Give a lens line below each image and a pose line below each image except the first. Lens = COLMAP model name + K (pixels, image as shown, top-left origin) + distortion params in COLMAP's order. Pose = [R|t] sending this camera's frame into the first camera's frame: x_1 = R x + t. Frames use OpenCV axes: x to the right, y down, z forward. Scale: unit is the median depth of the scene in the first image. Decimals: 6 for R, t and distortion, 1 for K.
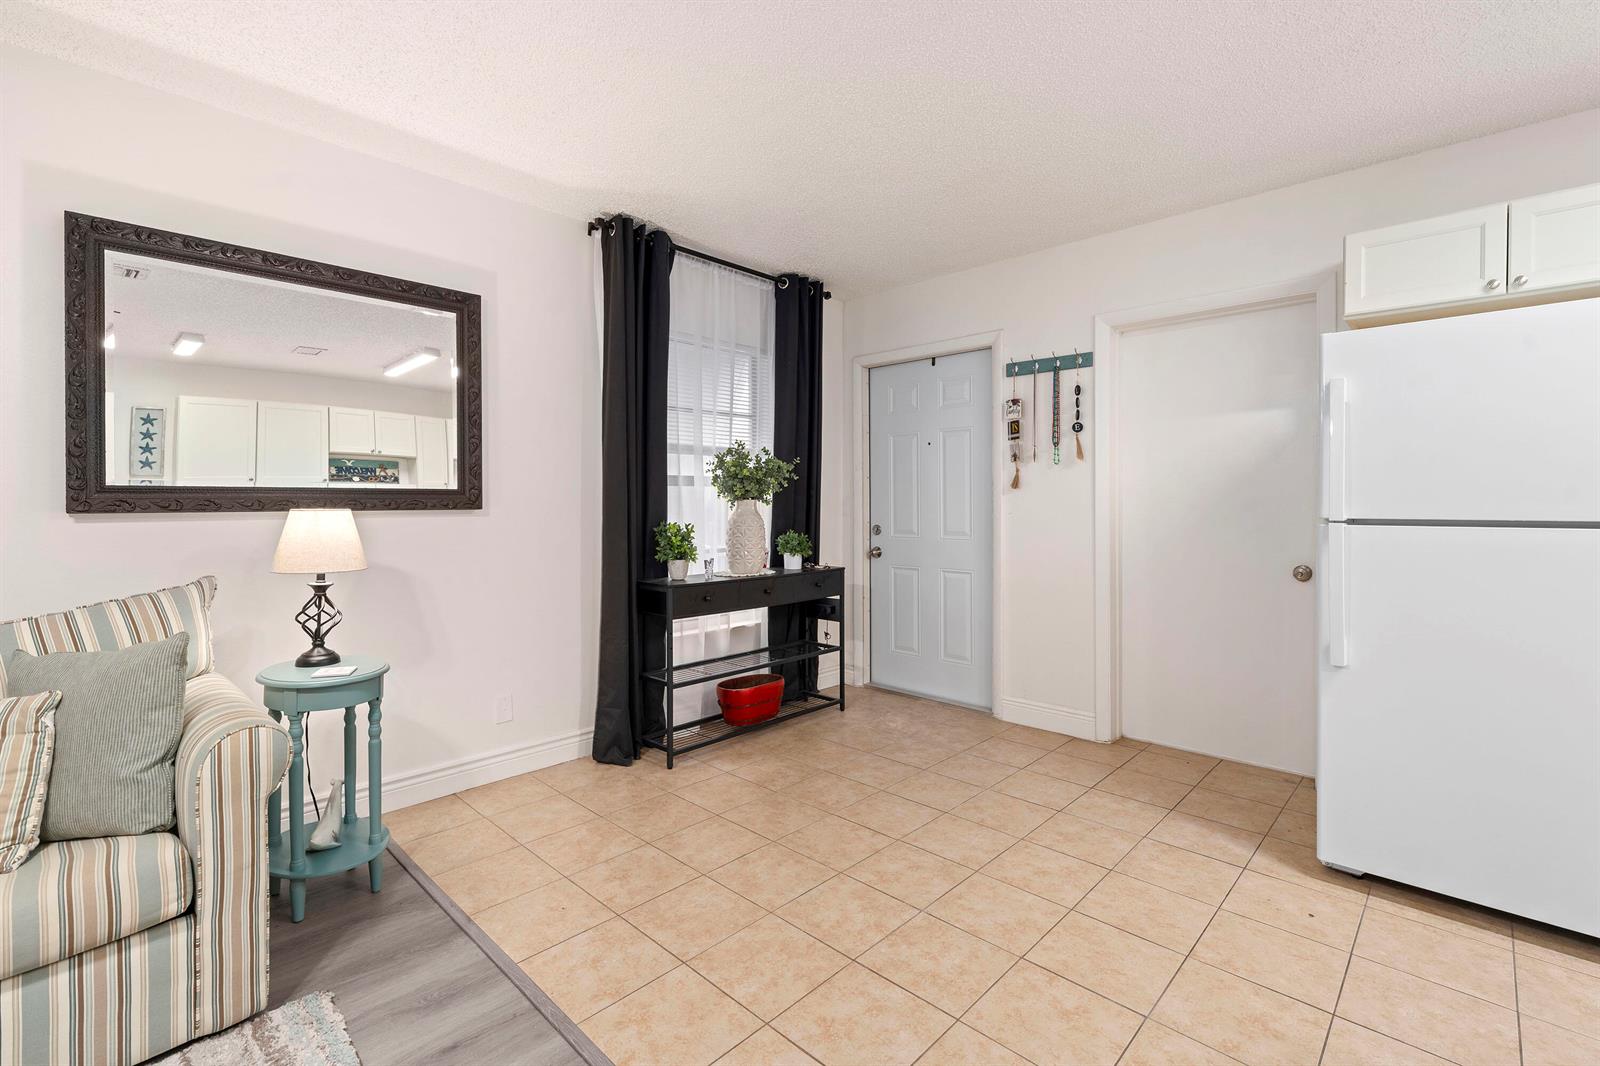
lens RADIAL K [[703.0, 0, 790.0], [0, 703.0, 503.8], [0, 0, 1]] dist [-0.011191, 0.000344]
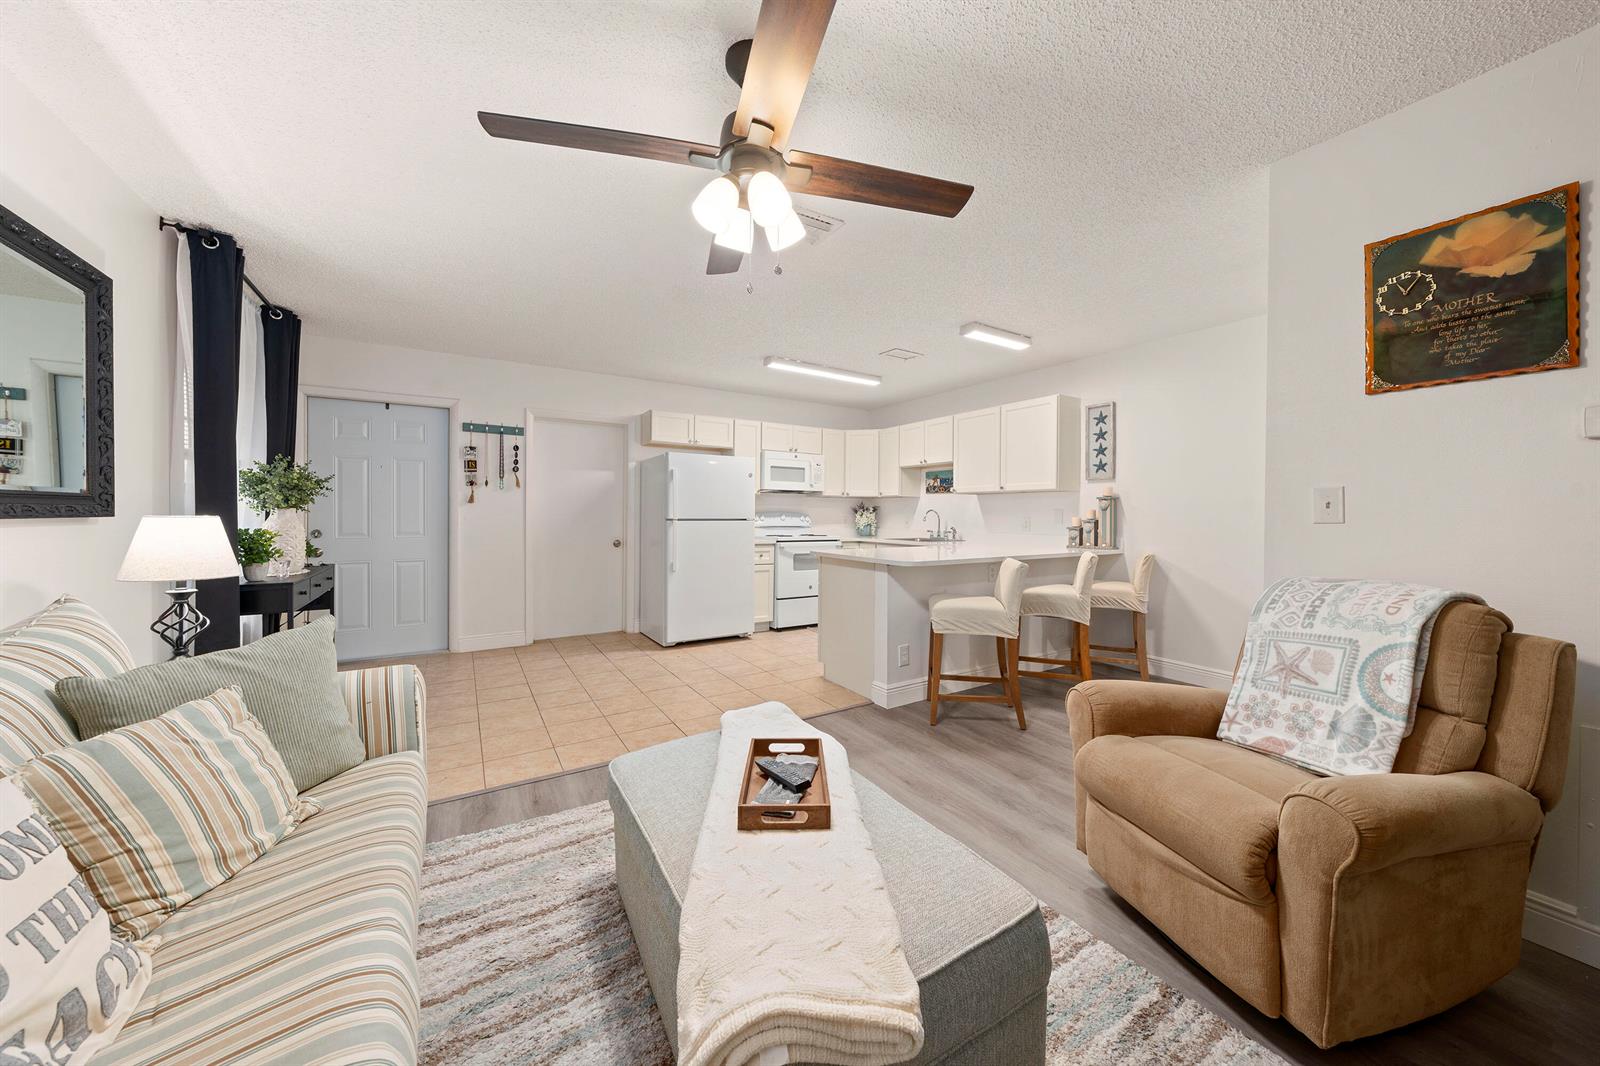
lens RADIAL K [[564.5, 0, 793.0], [0, 564.5, 517.0], [0, 0, 1]] dist [-0.001789, -0.000132]
pose [[0.244424, -0.002136, 0.969666, -1.121463], [-0.004314, 0.999985, 0.003290, 0.004000], [-0.969659, -0.004987, 0.244411, -0.020726]]
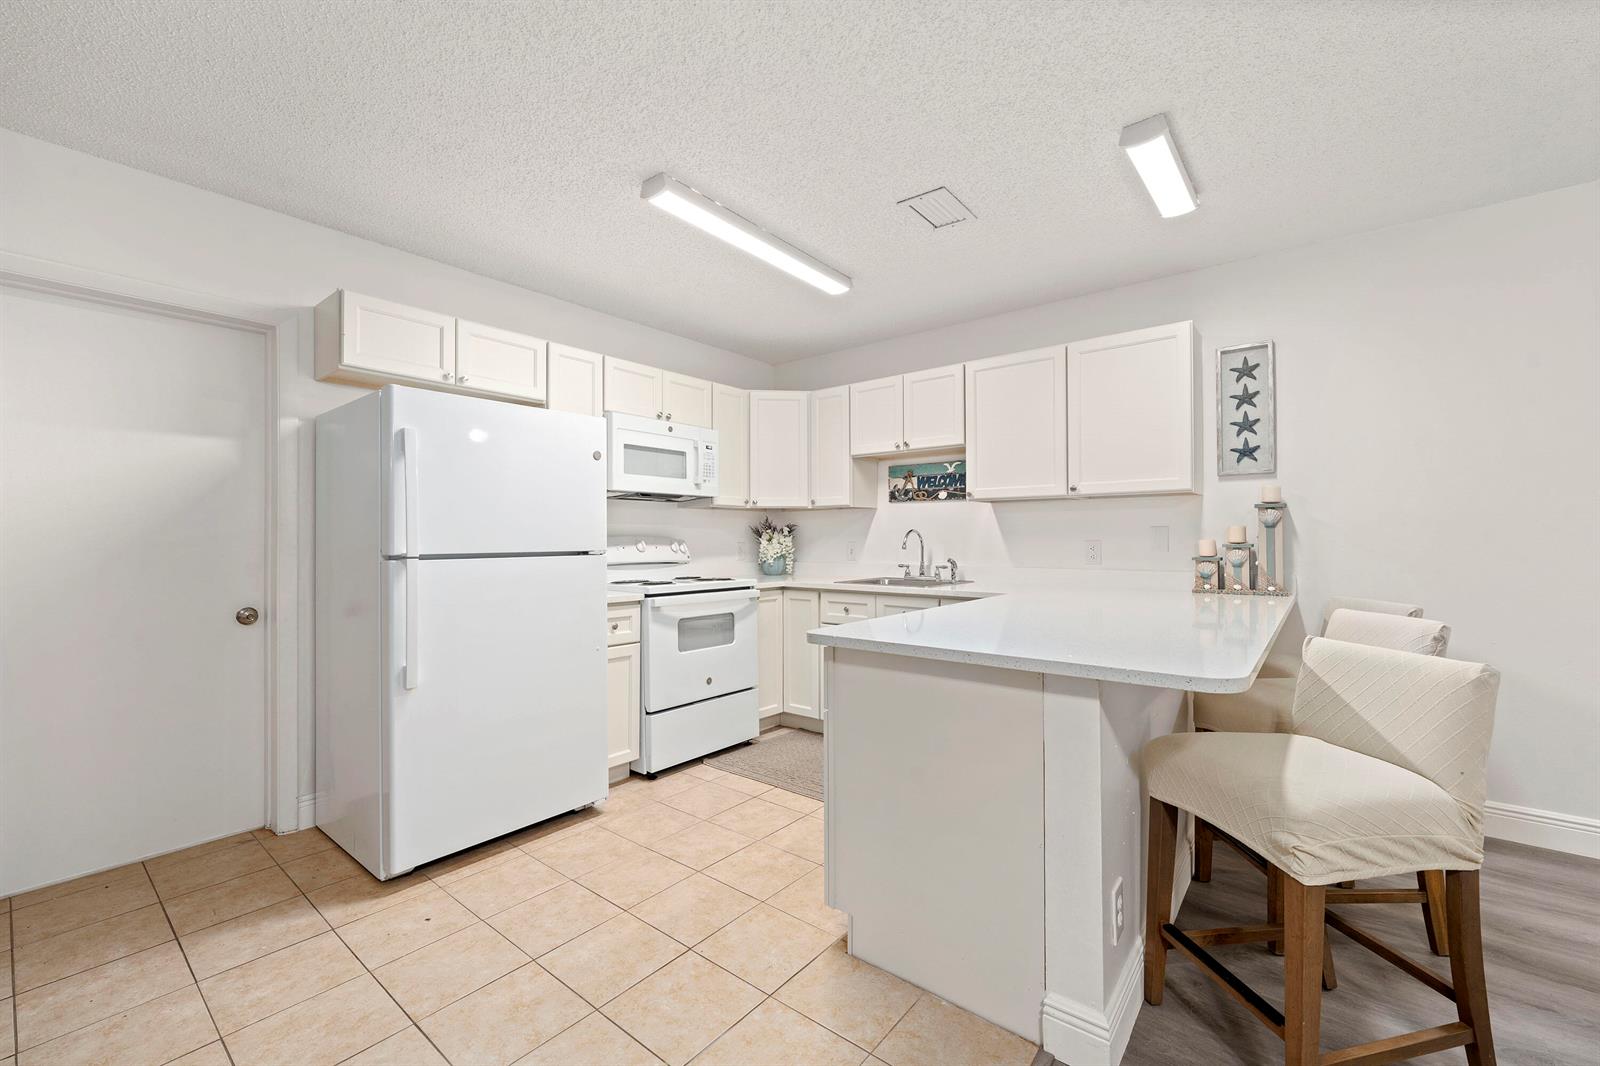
lens RADIAL K [[658.2, 0, 798.0], [0, 658.2, 535.7], [0, 0, 1]] dist [-0.001971, -0.000132]
pose [[-0.097008, 0.004877, 0.995272, -0.267461], [0.006481, 0.999970, -0.004268, -0.000931], [-0.995262, 0.006037, -0.097037, 0.416517]]
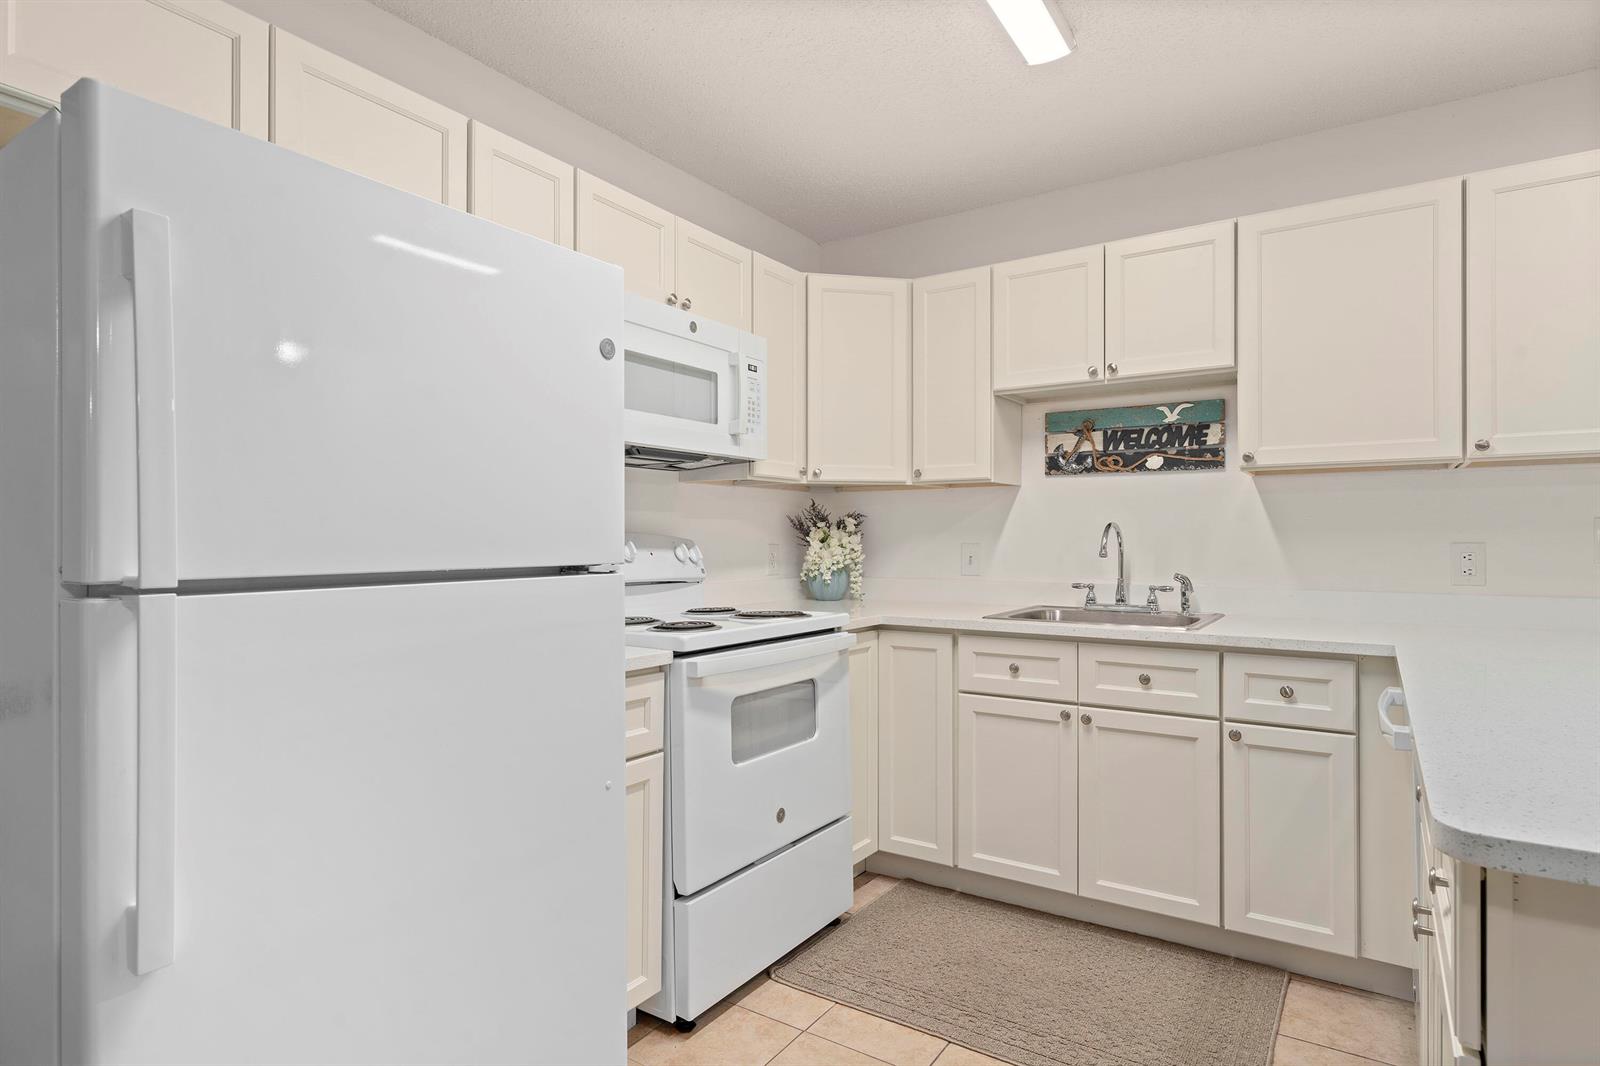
lens RADIAL K [[851.5, 0, 784.1], [0, 851.5, 536.1], [0, 0, 1]] dist [0.002771, 0.000360]
pose [[-0.189731, 0.002131, 0.981834, 0.225705], [0.003597, 0.999992, -0.001475, -0.001683], [-0.981830, 0.003251, -0.189737, 0.639446]]
